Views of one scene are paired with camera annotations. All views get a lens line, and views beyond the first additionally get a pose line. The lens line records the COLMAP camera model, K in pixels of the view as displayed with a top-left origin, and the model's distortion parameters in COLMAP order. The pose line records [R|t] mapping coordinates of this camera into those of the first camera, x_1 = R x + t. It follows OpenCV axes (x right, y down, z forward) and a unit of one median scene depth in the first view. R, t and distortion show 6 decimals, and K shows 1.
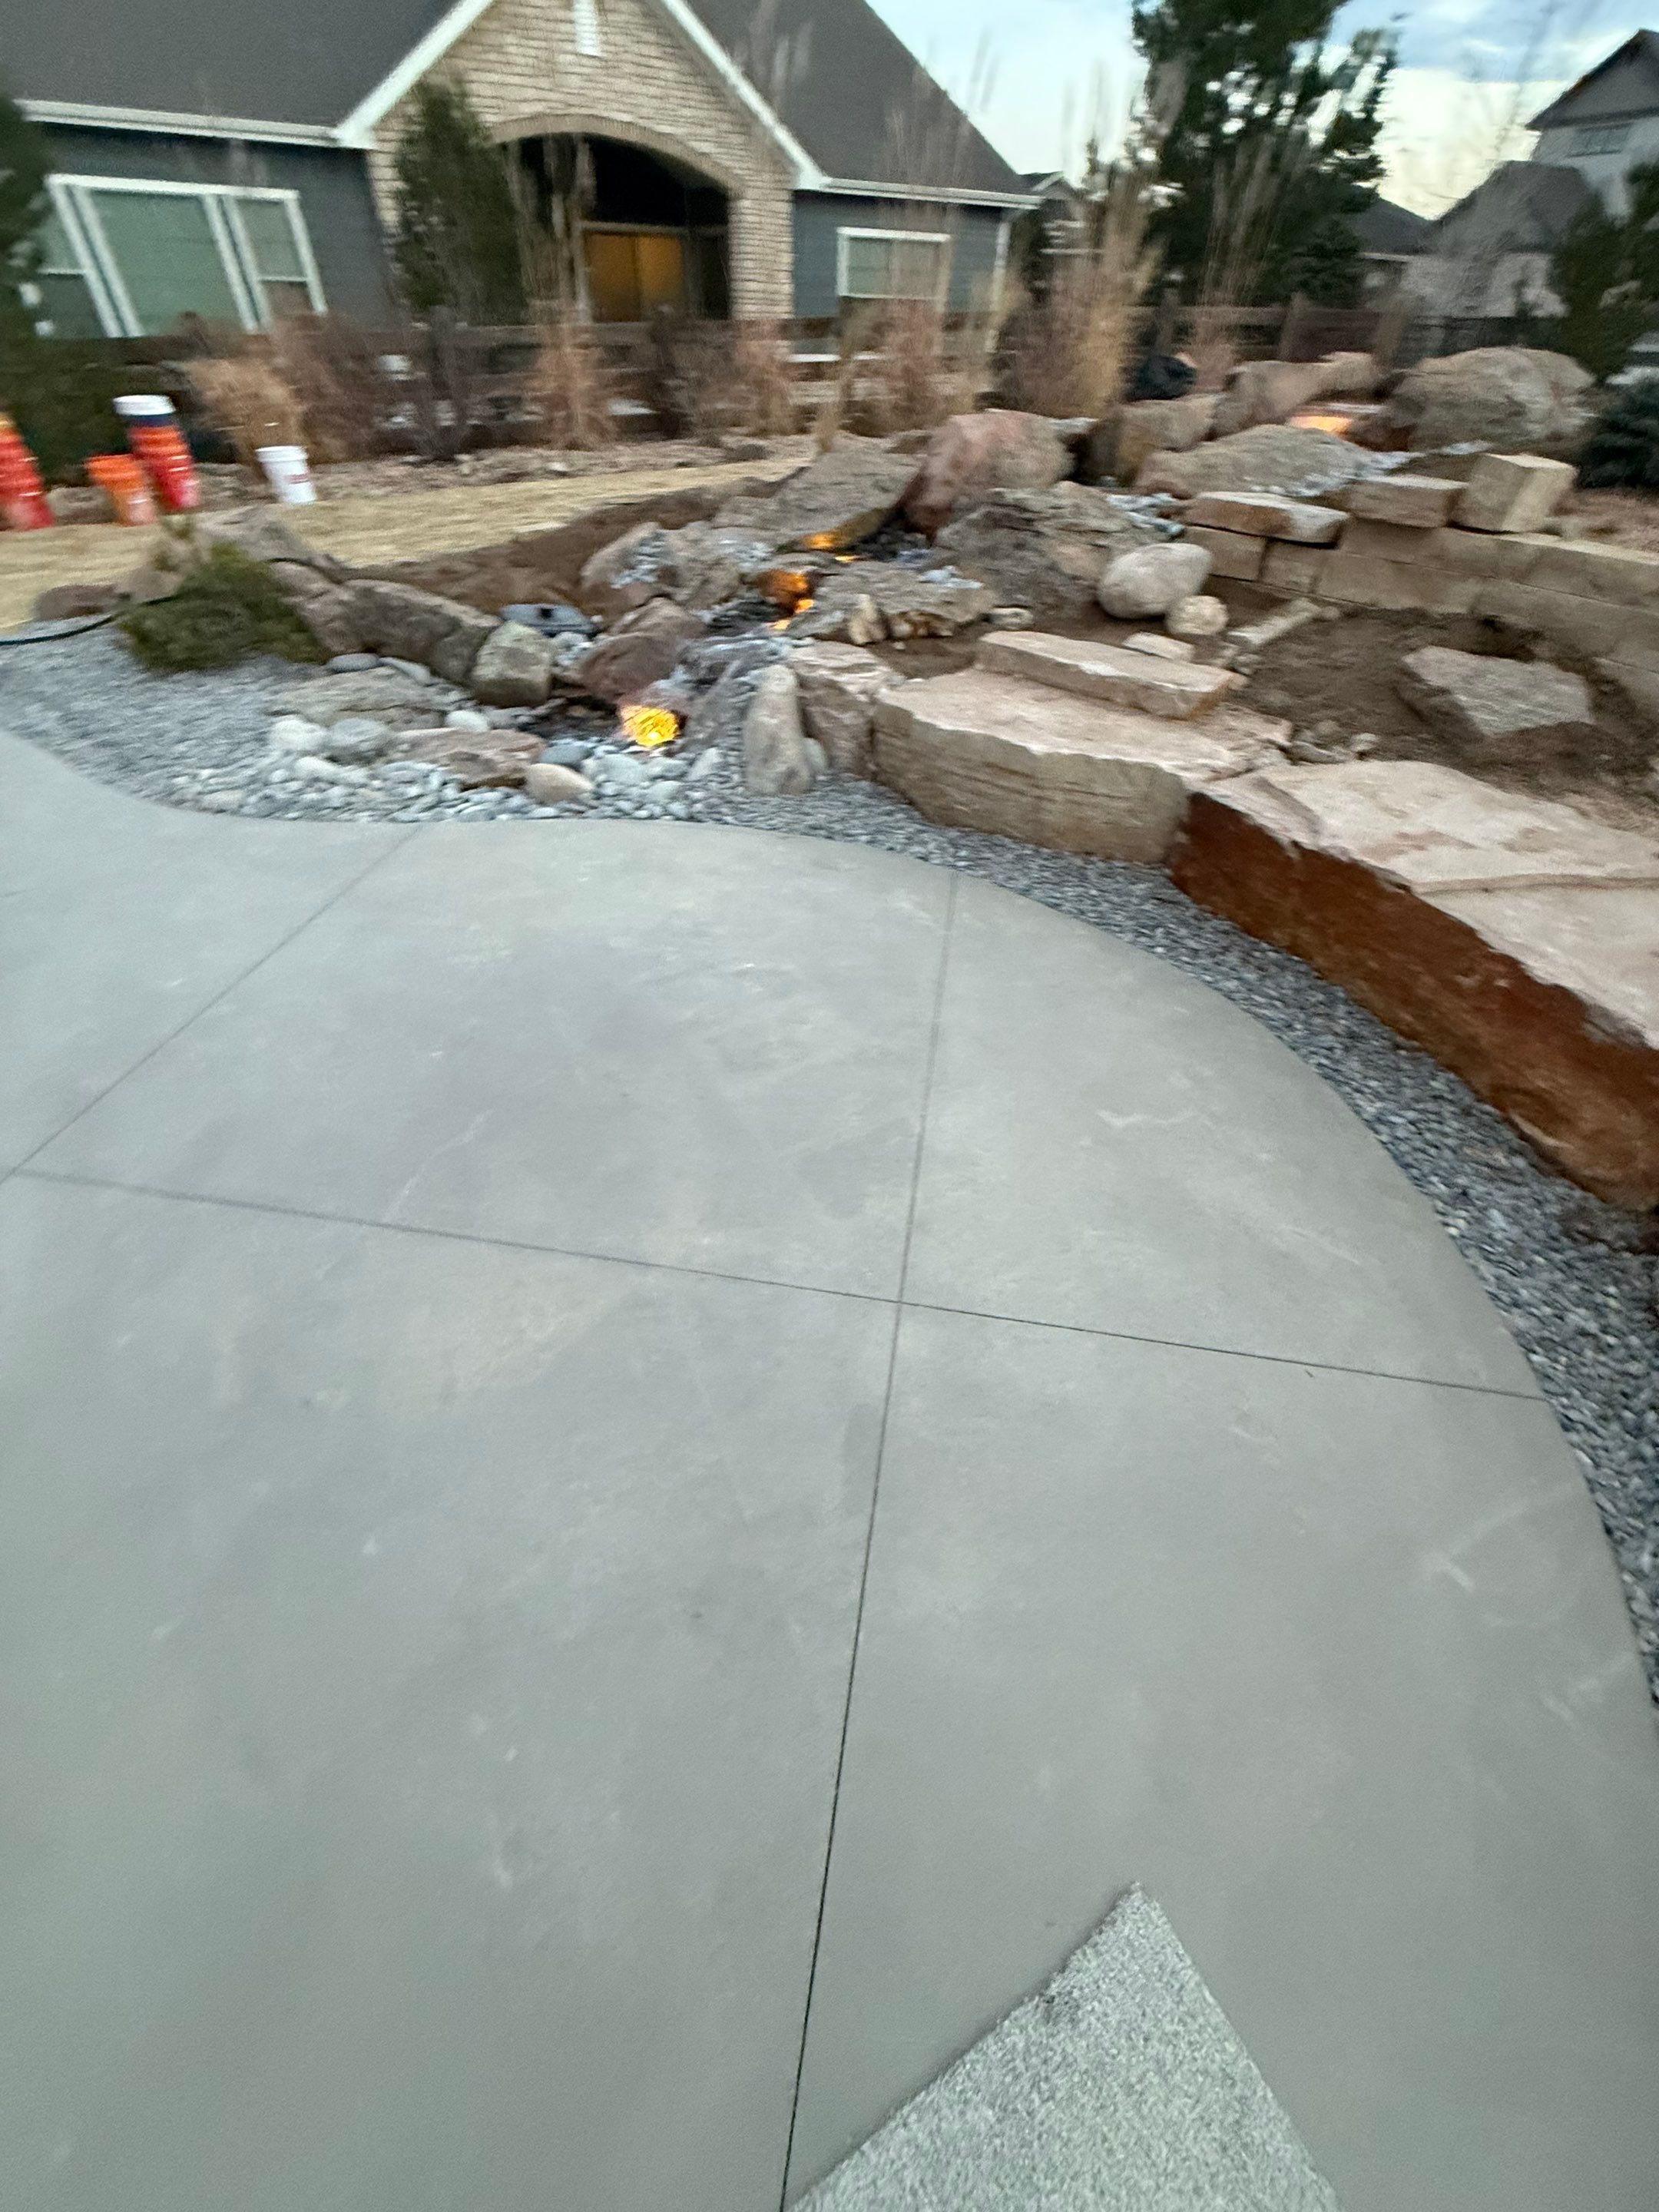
lens RADIAL K [[872.8, 0, 828.8], [0, 872.8, 1100.4], [0, 0, 1]] dist [-0.000749, -0.000746]
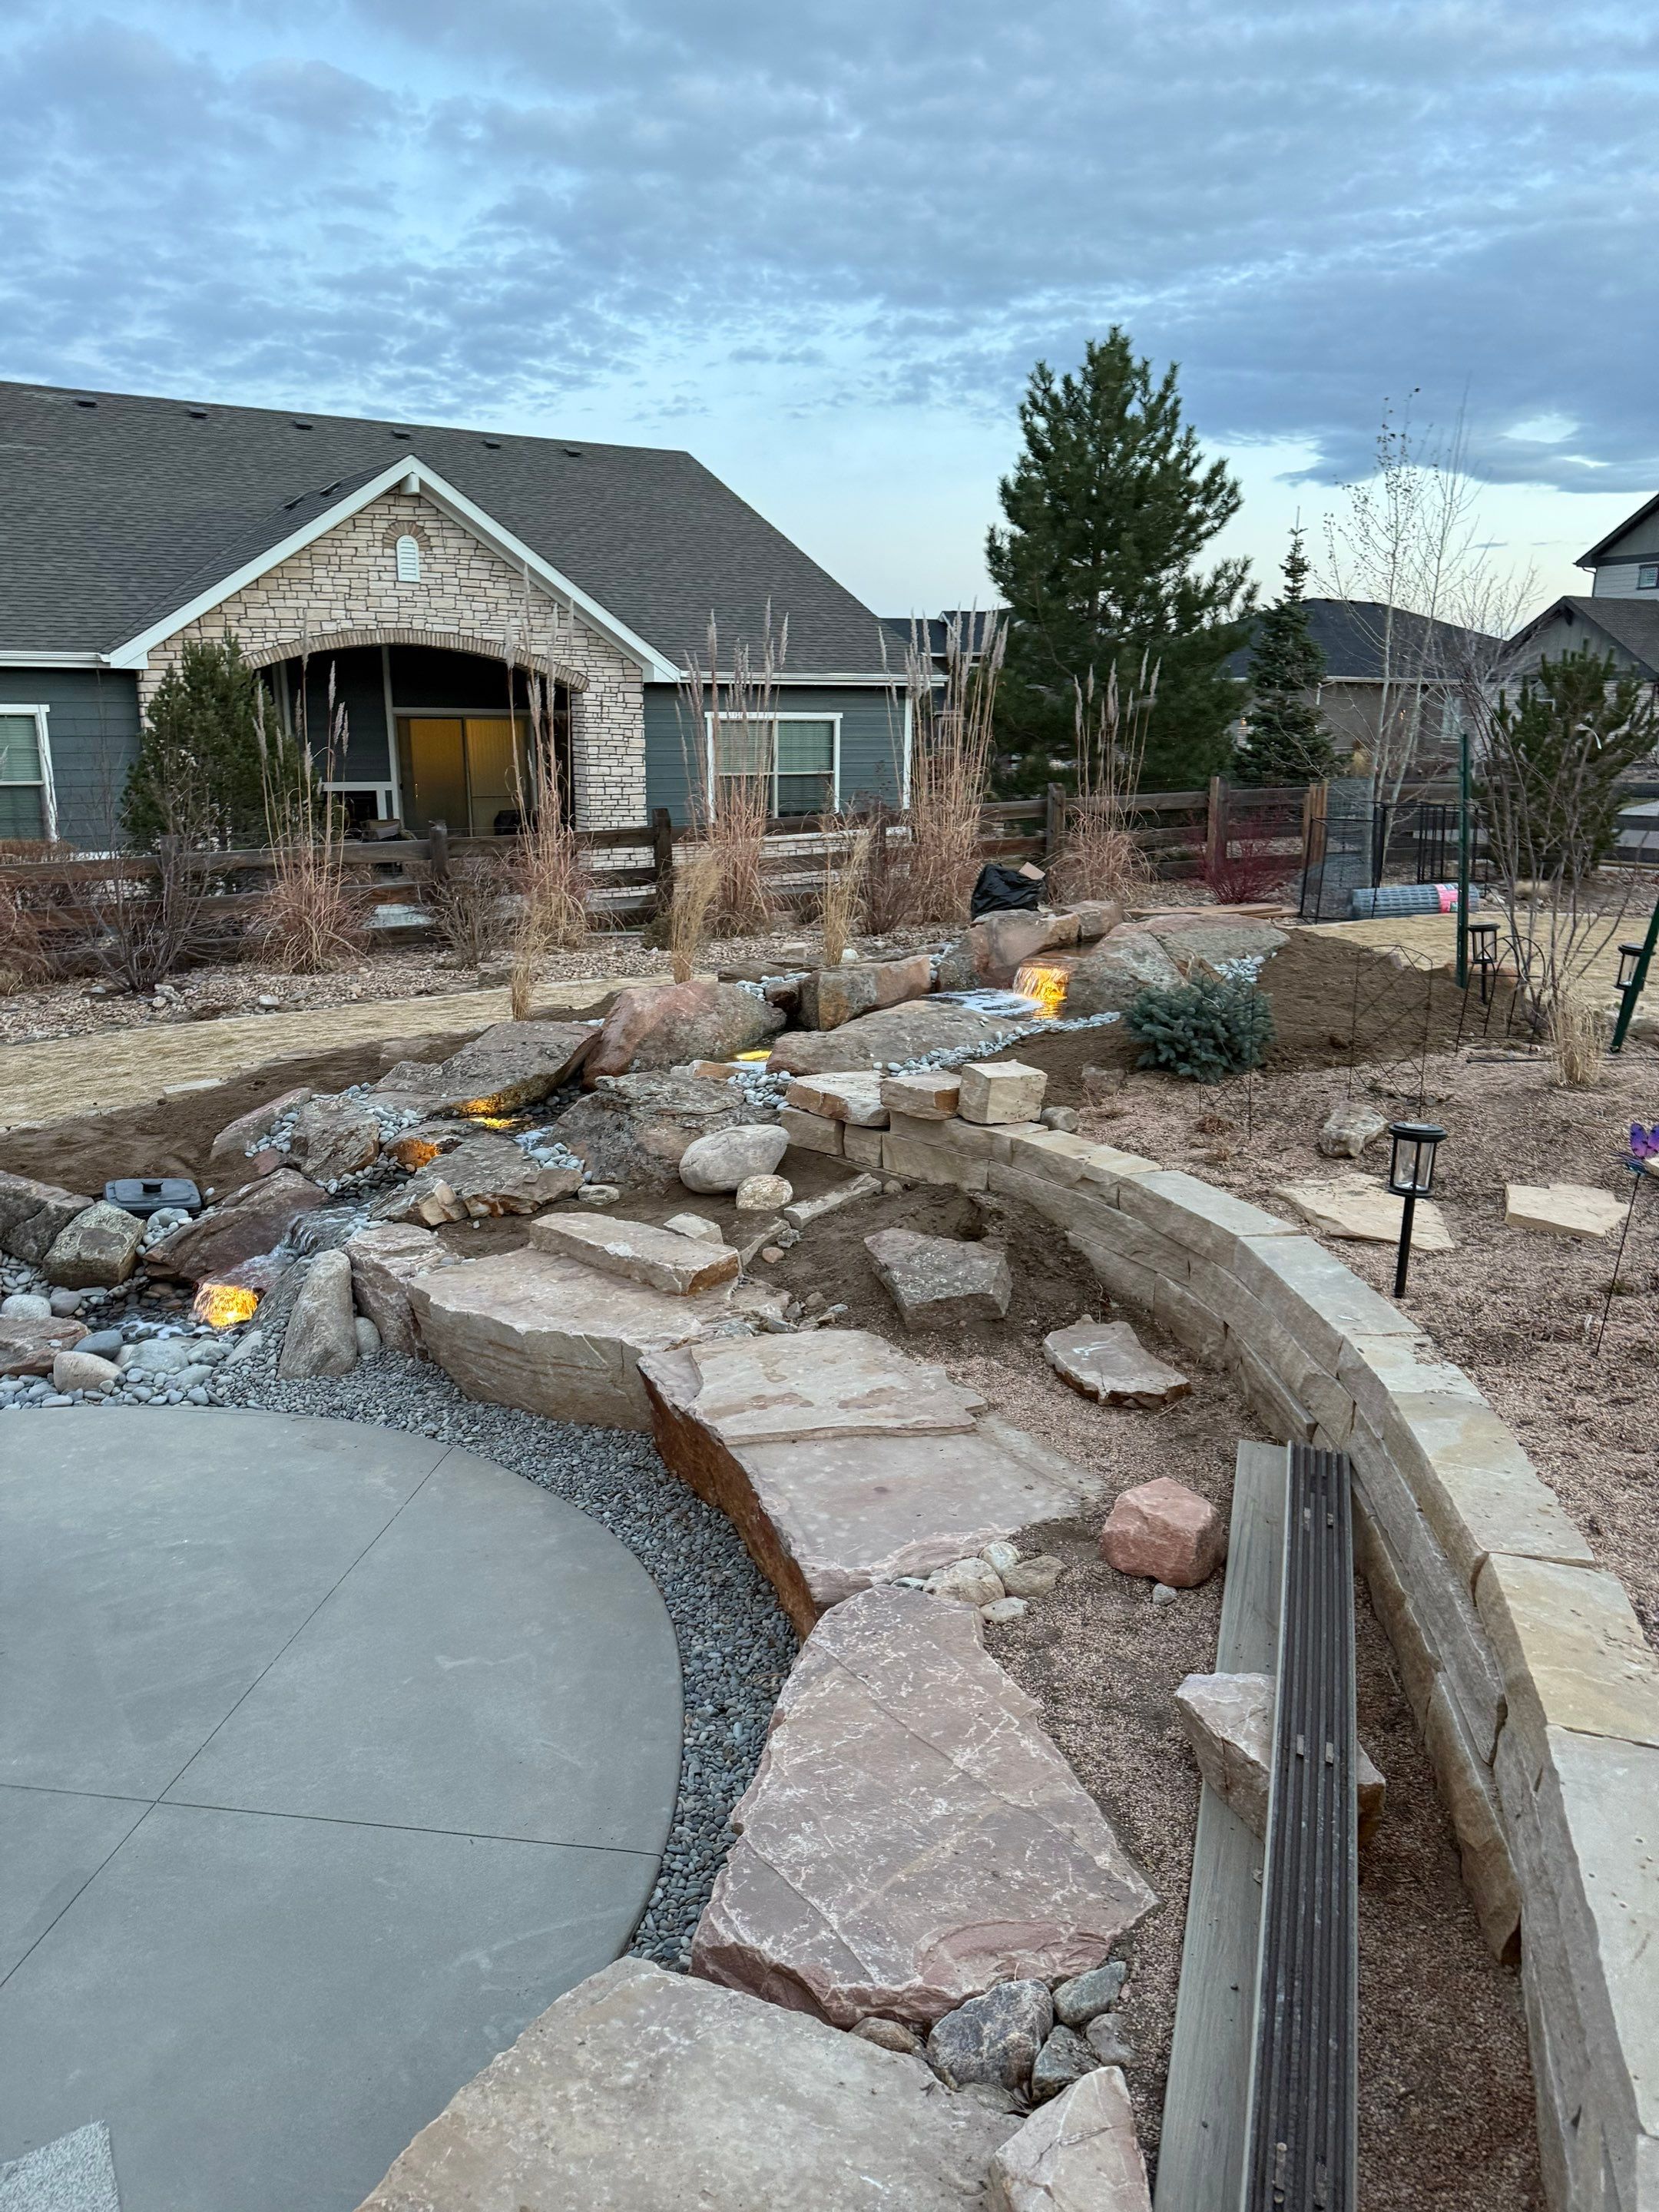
lens RADIAL K [[1544.8, 0, 838.0], [0, 1544.8, 1100.3], [0, 0, 1]] dist [0.130400, -0.255721]
pose [[0.999613, -0.024158, 0.013788, 0.463632], [0.027809, 0.878477, -0.476974, 0.203474], [-0.000590, 0.477173, 0.878809, -0.605664]]
